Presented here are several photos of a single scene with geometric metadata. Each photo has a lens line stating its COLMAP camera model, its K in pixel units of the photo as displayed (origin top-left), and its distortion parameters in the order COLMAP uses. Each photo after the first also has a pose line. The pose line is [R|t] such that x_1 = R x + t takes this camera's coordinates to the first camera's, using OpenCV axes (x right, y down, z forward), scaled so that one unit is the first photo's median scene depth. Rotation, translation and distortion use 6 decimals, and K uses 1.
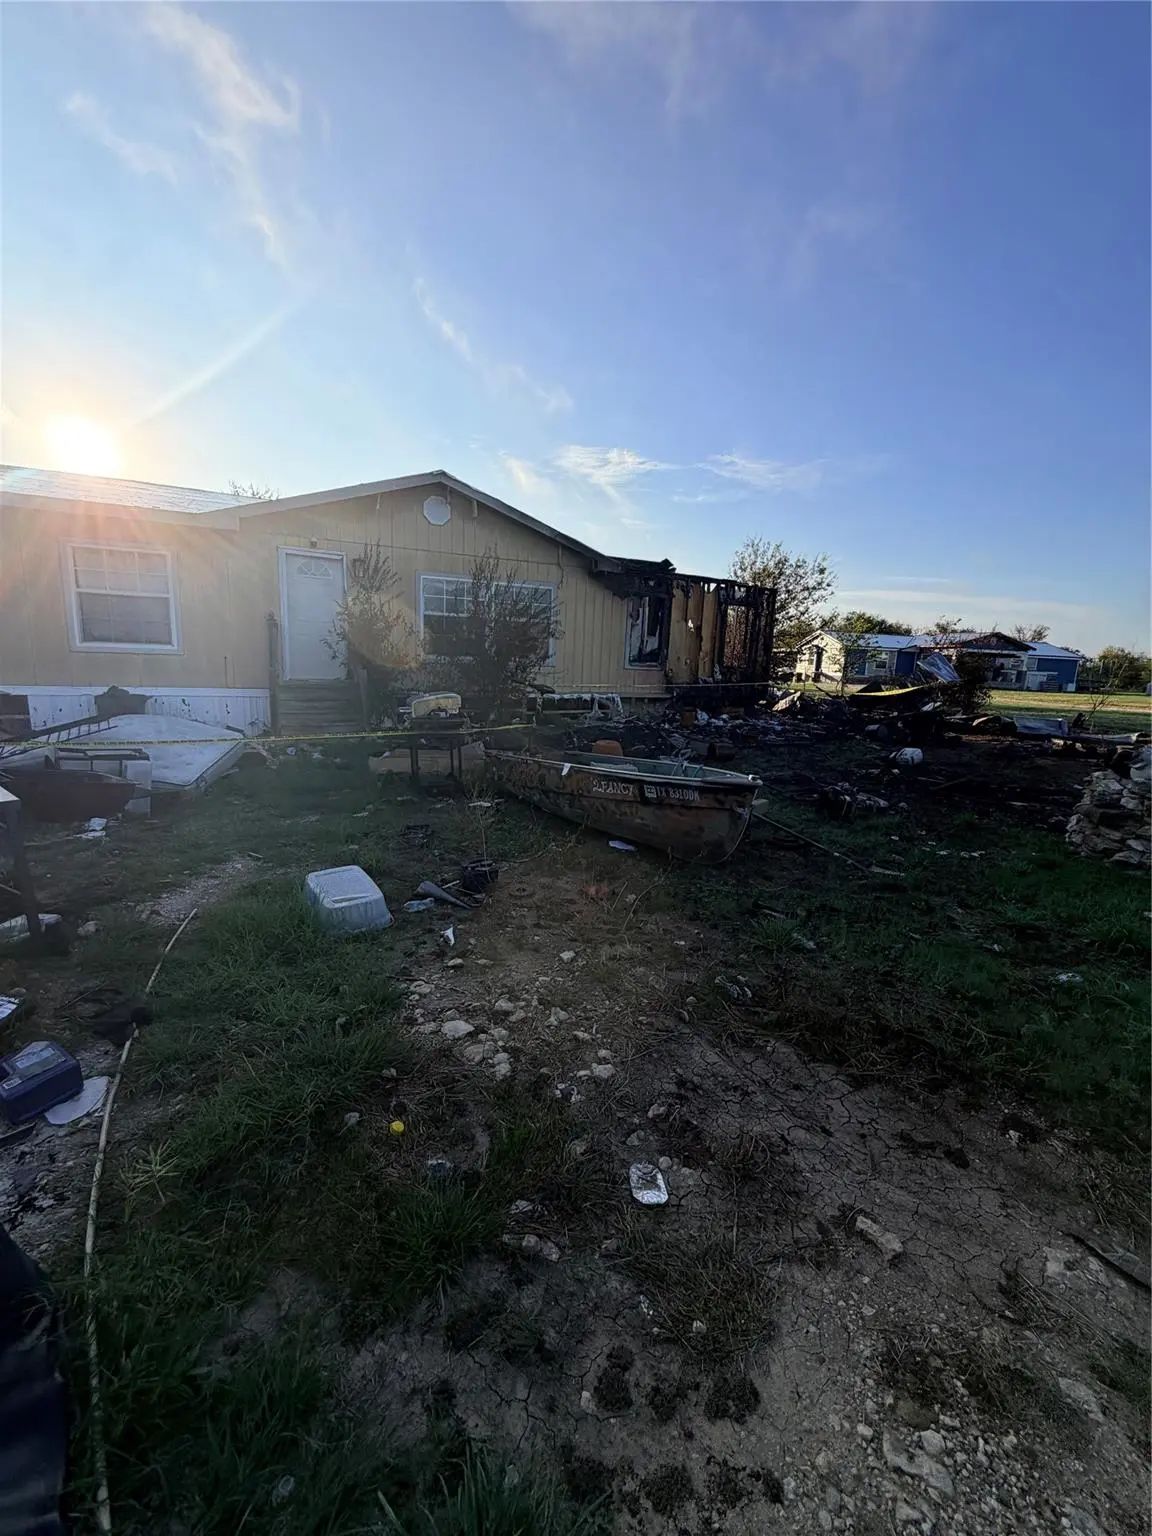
lens RADIAL K [[608.8, 0, 574.8], [0, 608.8, 766.5], [0, 0, 1]] dist [-0.002502, 0.000620]
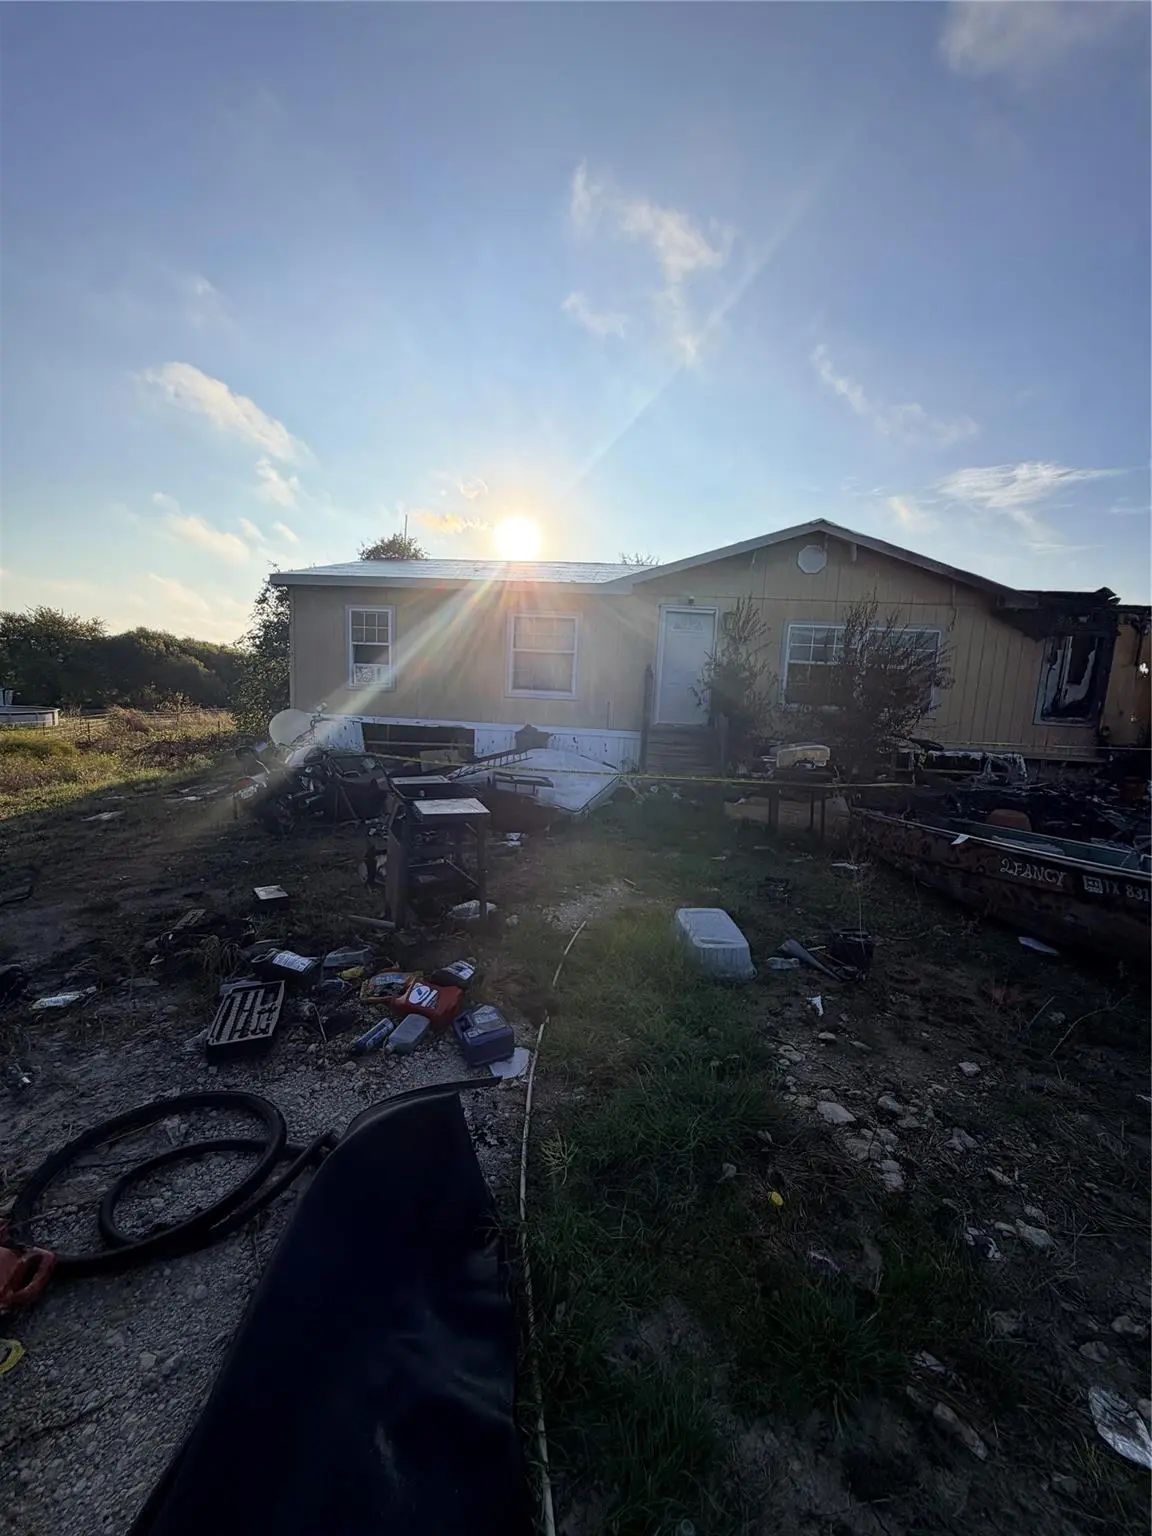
lens RADIAL K [[608.8, 0, 574.8], [0, 608.8, 766.5], [0, 0, 1]] dist [-0.002502, 0.000620]
pose [[0.852959, 0.069412, -0.517342, -0.034542], [-0.107949, 0.993150, -0.044727, -0.001987], [0.510694, 0.093996, 0.854609, -0.013541]]
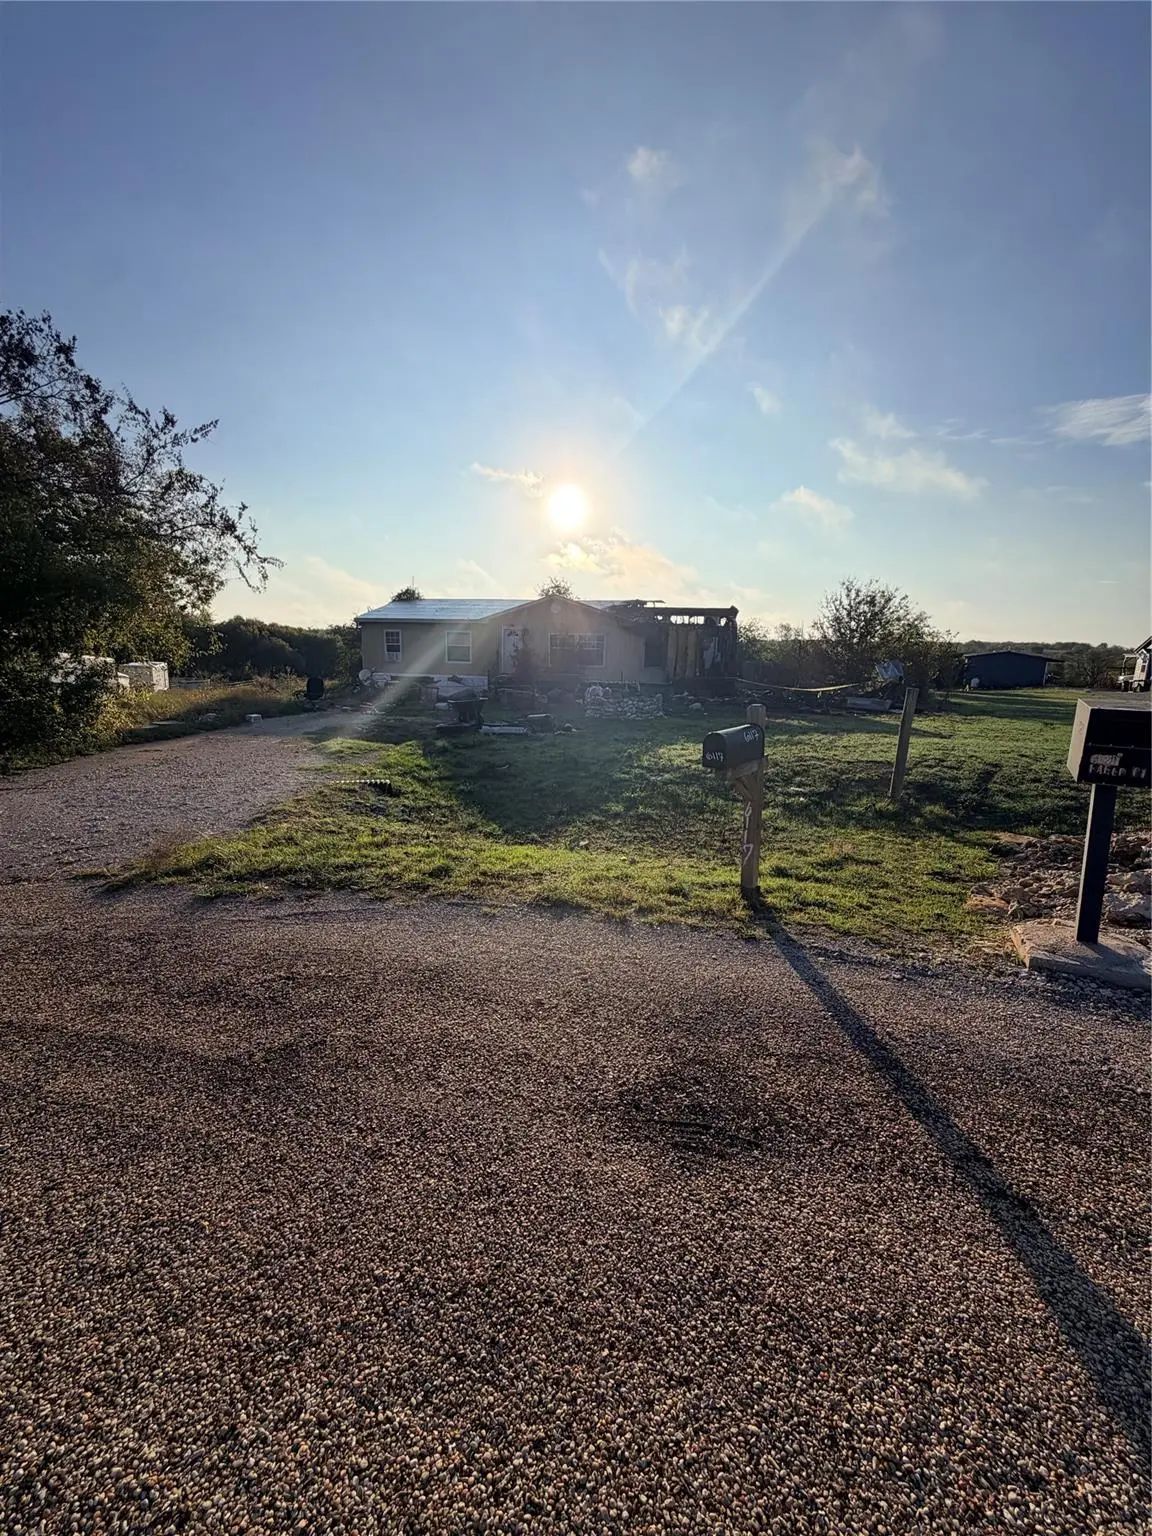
lens RADIAL K [[608.8, 0, 574.8], [0, 608.8, 766.5], [0, 0, 1]] dist [-0.002502, 0.000620]
pose [[0.803646, 0.090731, -0.588150, 2.297401], [-0.102912, 0.994608, 0.012814, 0.336693], [0.586141, 0.050230, 0.808650, -1.637020]]
